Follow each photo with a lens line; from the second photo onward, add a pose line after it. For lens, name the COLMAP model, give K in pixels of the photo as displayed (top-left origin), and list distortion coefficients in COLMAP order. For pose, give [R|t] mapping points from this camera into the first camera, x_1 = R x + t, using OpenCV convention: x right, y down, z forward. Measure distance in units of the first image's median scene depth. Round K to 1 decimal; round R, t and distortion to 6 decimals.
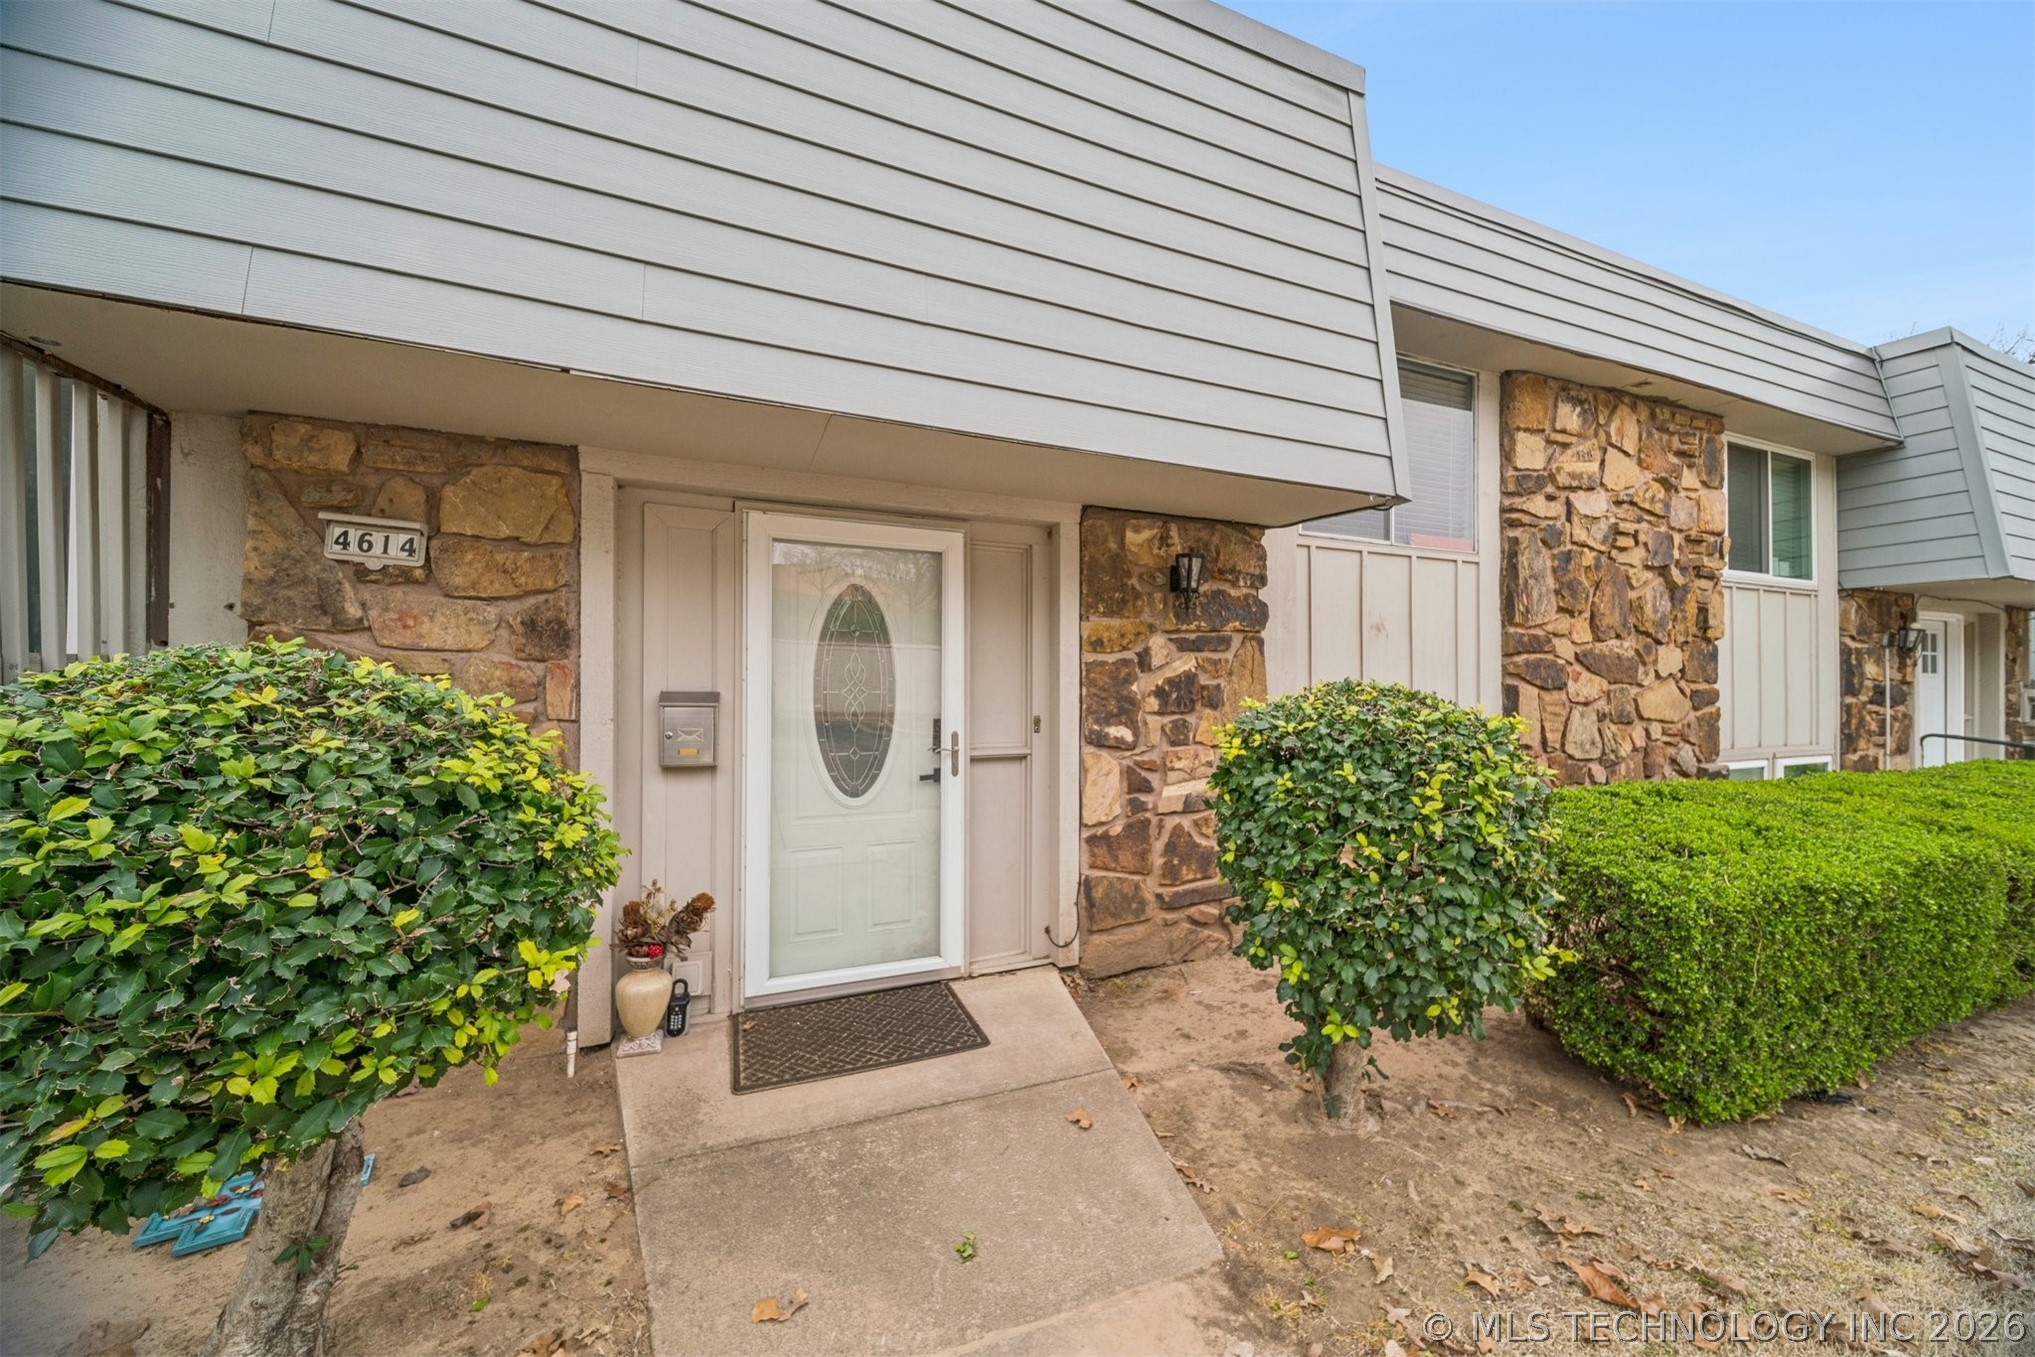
lens RADIAL K [[727.7, 0, 1033.2], [0, 727.7, 687.8], [0, 0, 1]] dist [0.011846, -0.000475]
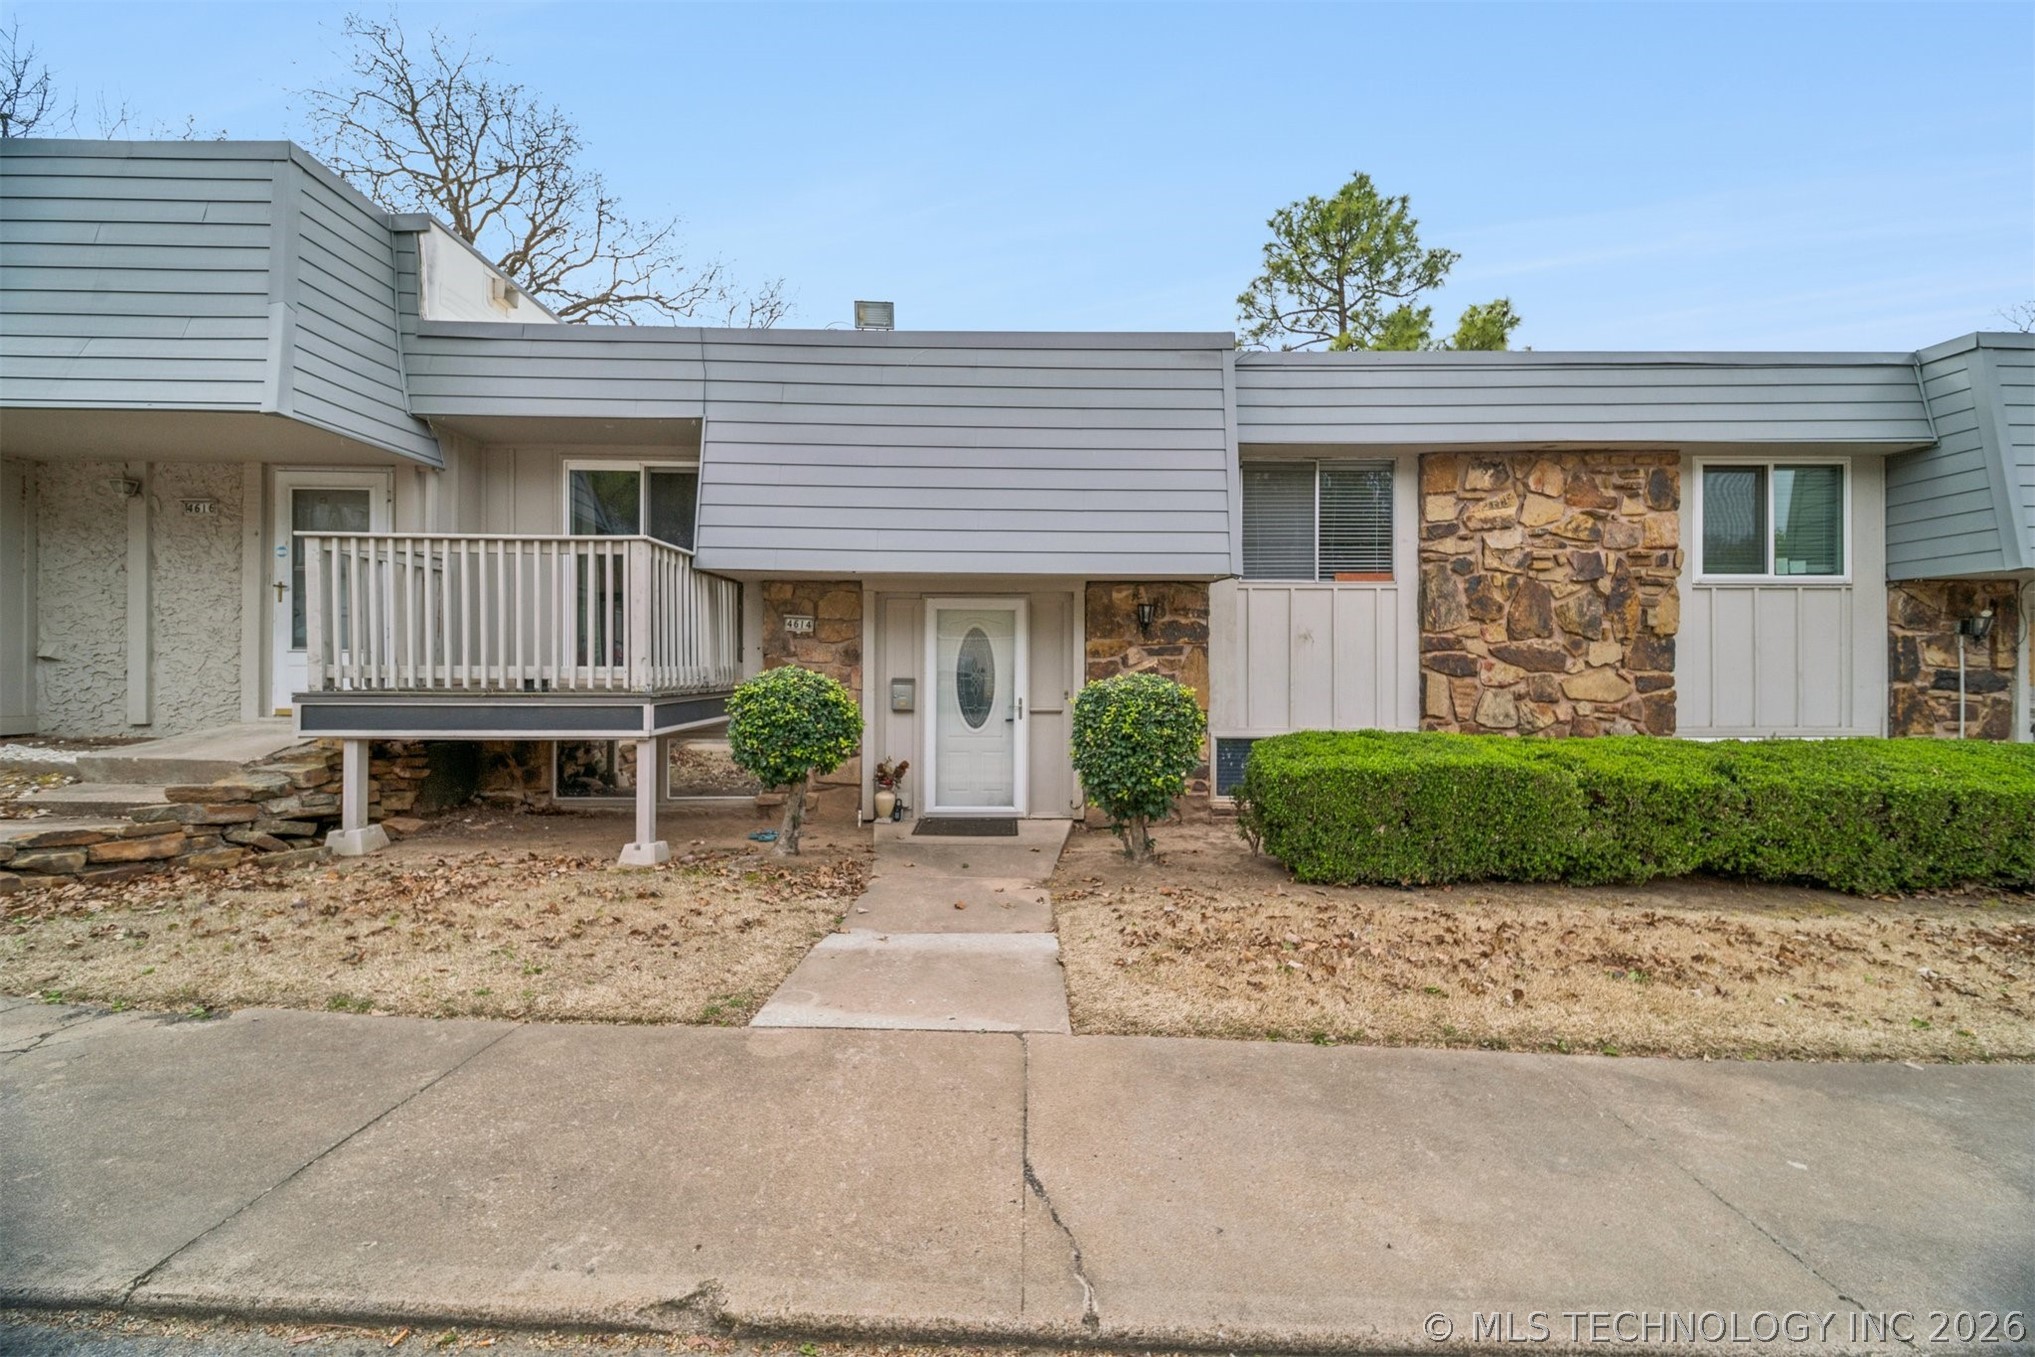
lens RADIAL K [[727.7, 0, 1013.4], [0, 727.7, 671.1], [0, 0, 1]] dist [0.011846, -0.000475]
pose [[0.923653, -0.004419, -0.383205, 0.448899], [0.002777, 0.999984, -0.004840, -0.003198], [0.383220, 0.003407, 0.923651, -0.610764]]
